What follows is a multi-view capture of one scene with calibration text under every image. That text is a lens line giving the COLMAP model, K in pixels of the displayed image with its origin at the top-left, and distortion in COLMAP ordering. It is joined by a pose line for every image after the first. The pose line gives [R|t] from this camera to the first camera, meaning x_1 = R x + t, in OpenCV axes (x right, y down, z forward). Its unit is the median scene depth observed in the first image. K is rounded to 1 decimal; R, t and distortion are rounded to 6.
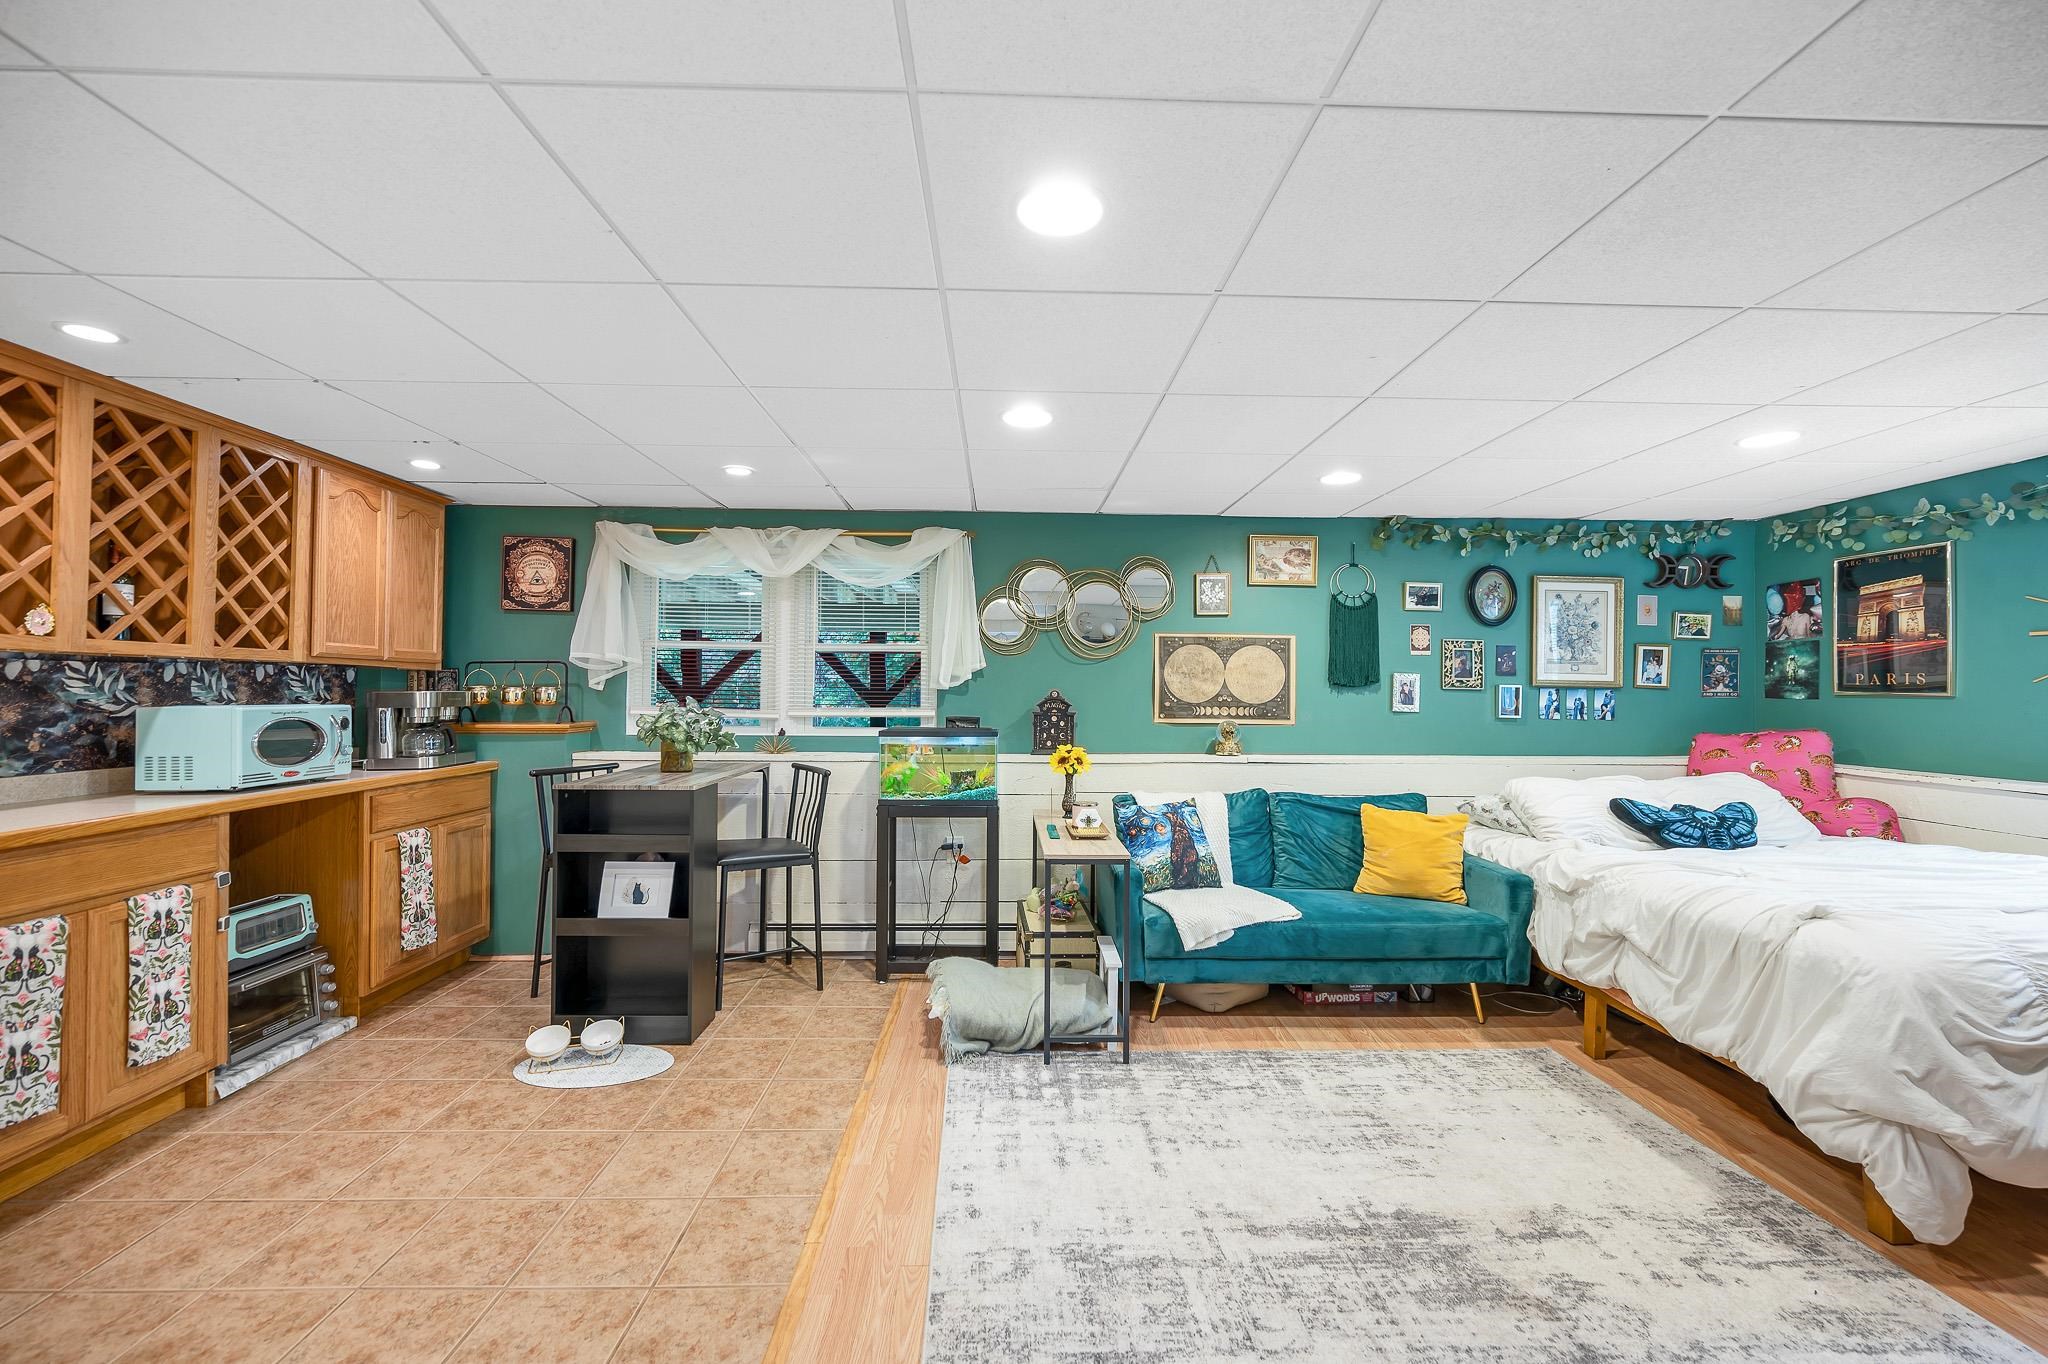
lens RADIAL K [[895.0, 0, 1092.2], [0, 895.0, 680.0], [0, 0, 1]] dist [-0.001763, -0.000012]
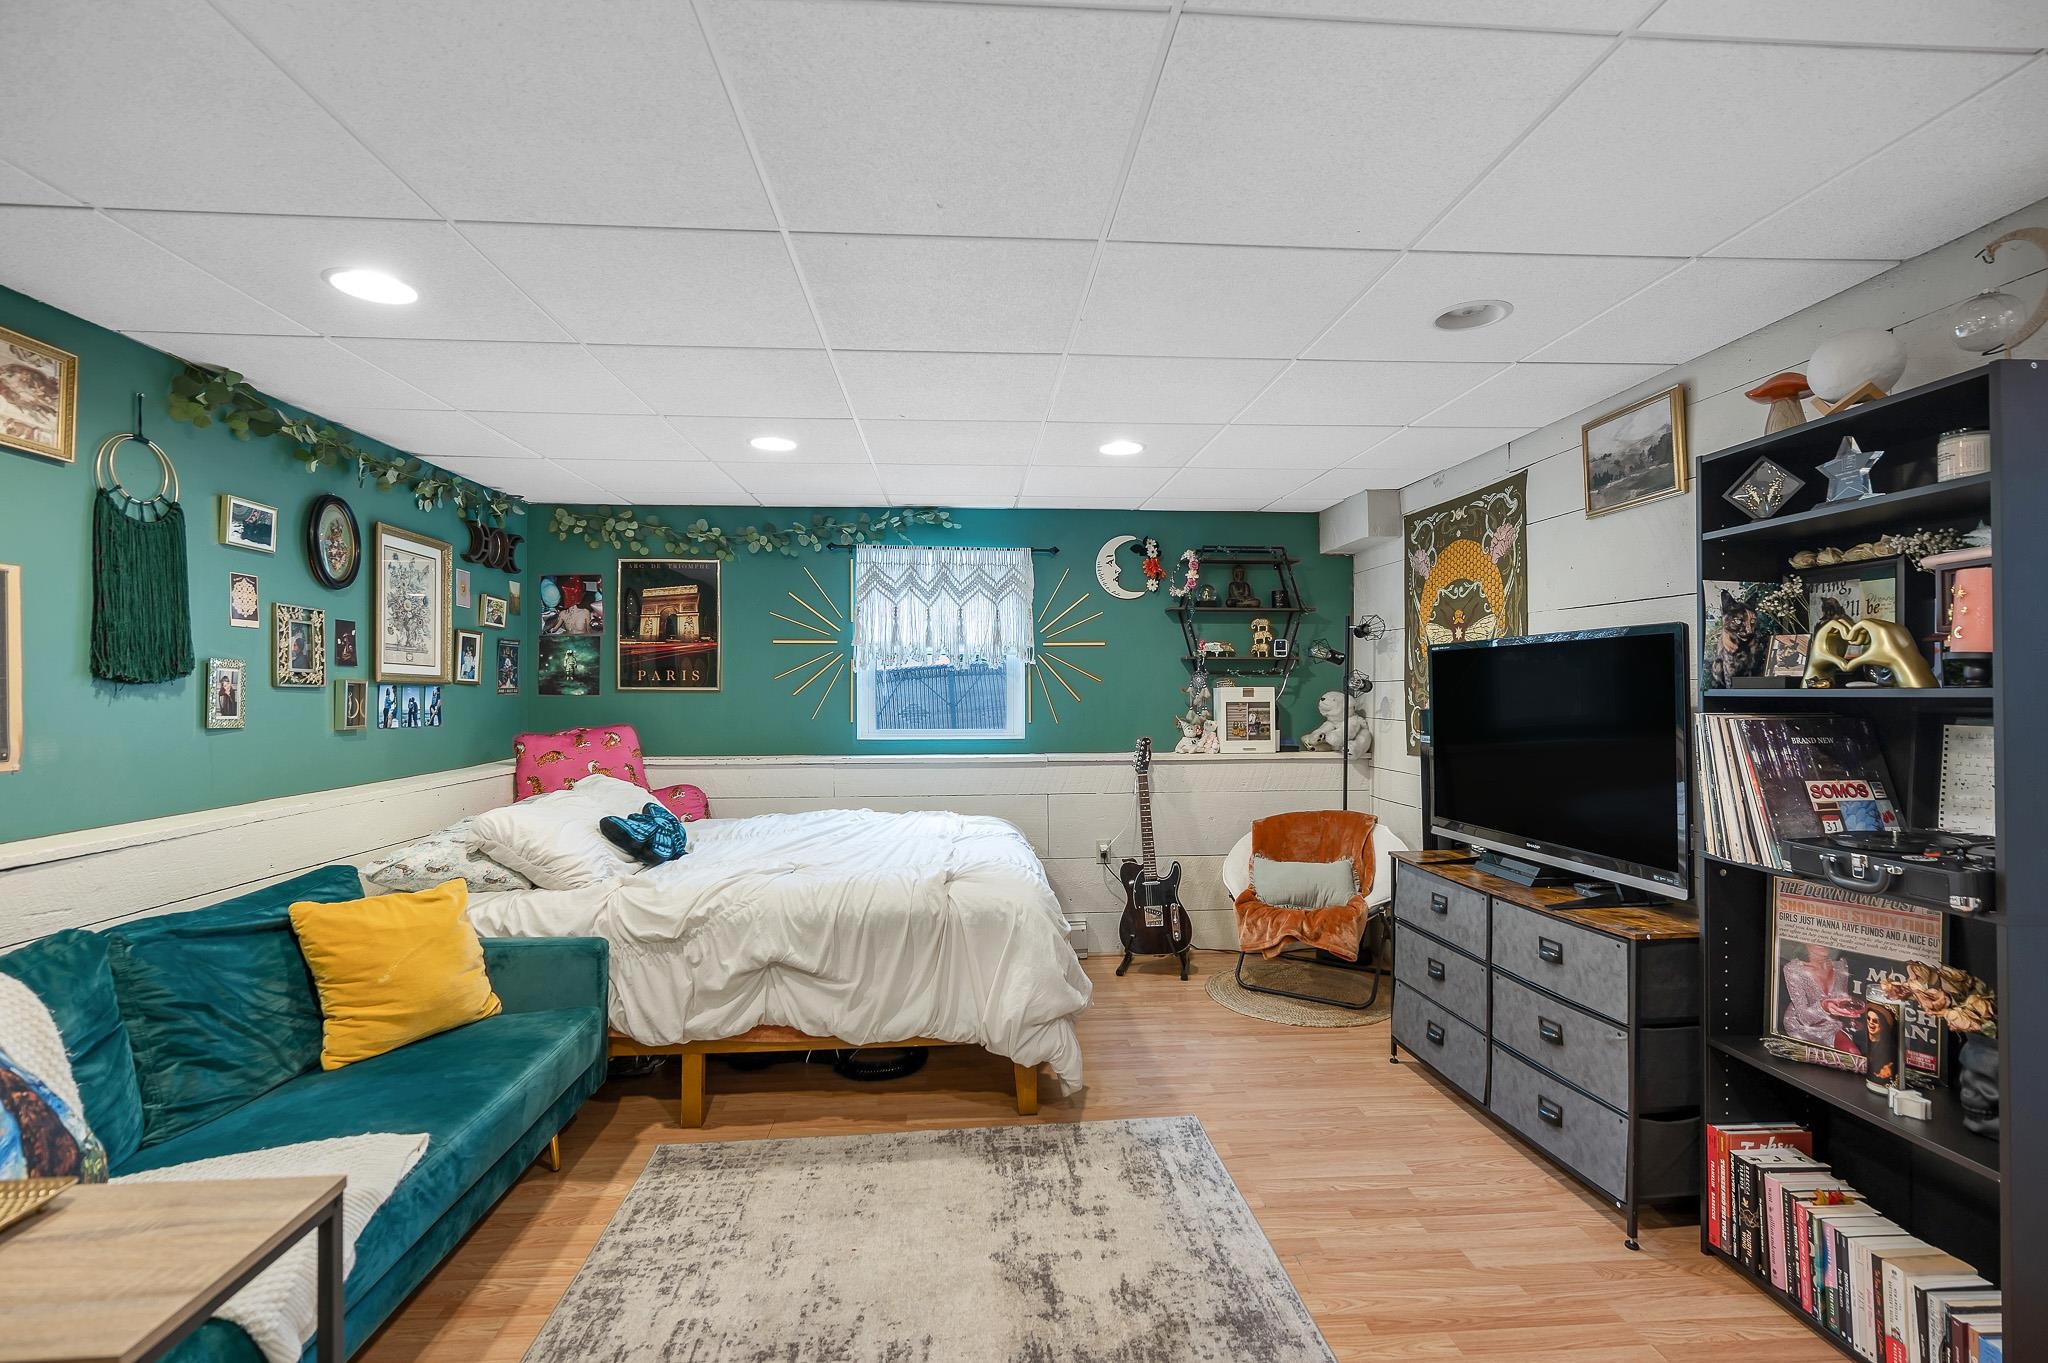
lens RADIAL K [[935.2, 0, 951.6], [0, 935.2, 680.2], [0, 0, 1]] dist [0.000946, 0.000063]
pose [[0.006552, 0.001038, 0.999978, -0.263369], [-0.009020, 0.999959, -0.000979, 0.002624], [-0.999938, -0.009013, 0.006561, 0.638513]]
